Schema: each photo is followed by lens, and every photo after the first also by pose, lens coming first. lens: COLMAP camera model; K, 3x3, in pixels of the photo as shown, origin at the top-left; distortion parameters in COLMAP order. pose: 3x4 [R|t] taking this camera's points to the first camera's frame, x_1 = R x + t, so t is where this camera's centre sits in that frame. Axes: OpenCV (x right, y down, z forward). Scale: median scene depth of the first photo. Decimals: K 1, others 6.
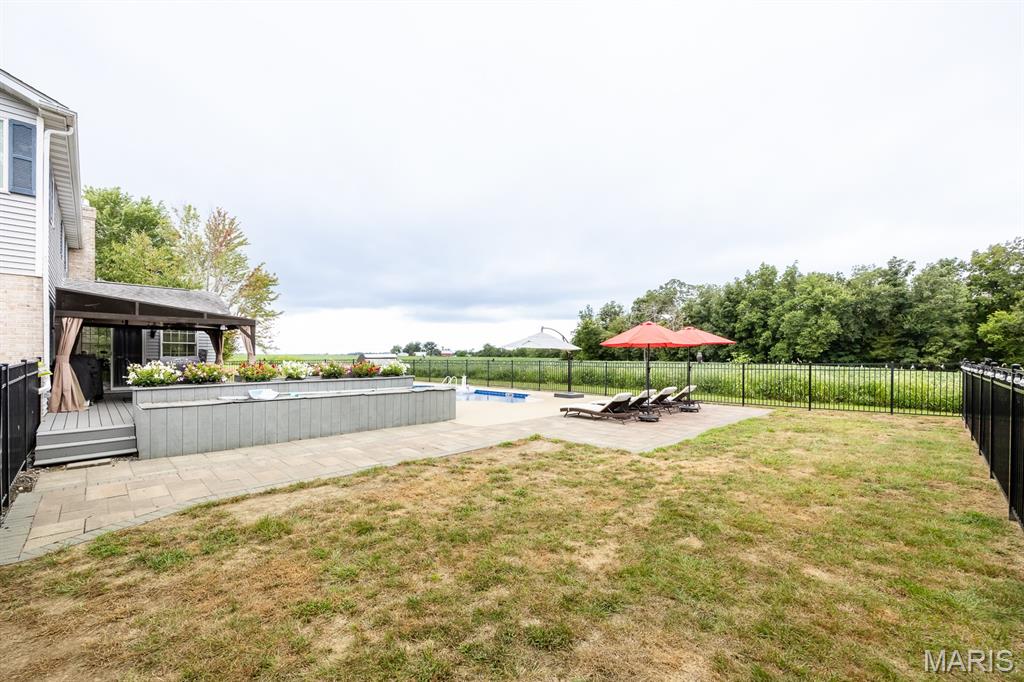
lens RADIAL K [[417.5, 0, 509.1], [0, 417.5, 345.9], [0, 0, 1]] dist [-0.000973, 0.000100]
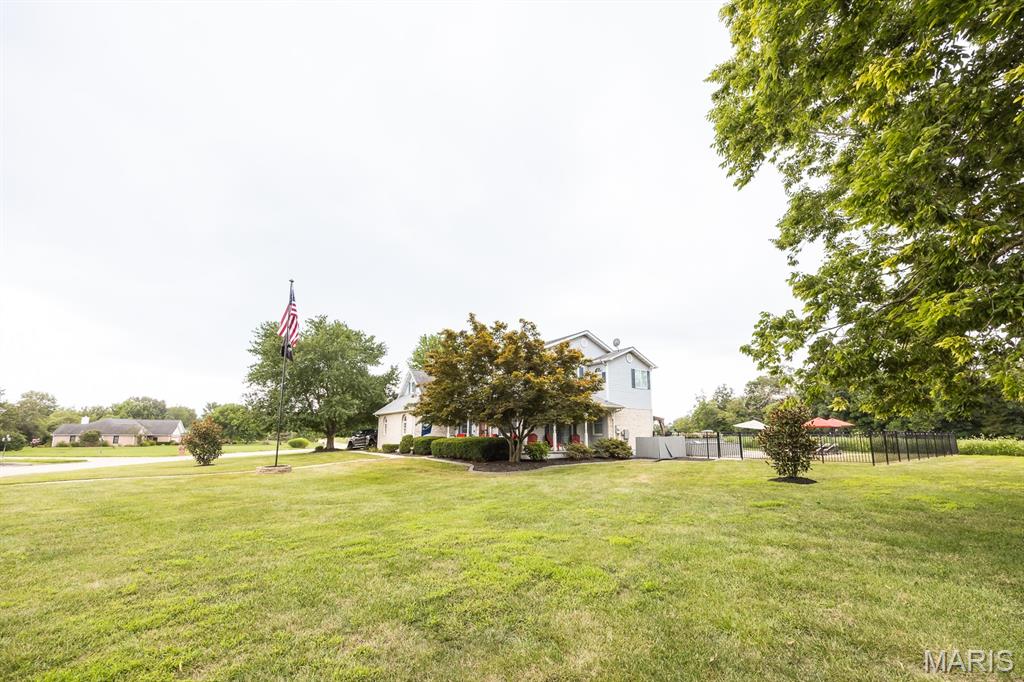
lens RADIAL K [[417.5, 0, 509.1], [0, 417.5, 345.9], [0, 0, 1]] dist [-0.000973, 0.000100]
pose [[0.983773, -0.040780, -0.174724, -0.238327], [0.008089, 0.982919, -0.183861, -0.009388], [0.179237, 0.179464, 0.967299, -0.430316]]
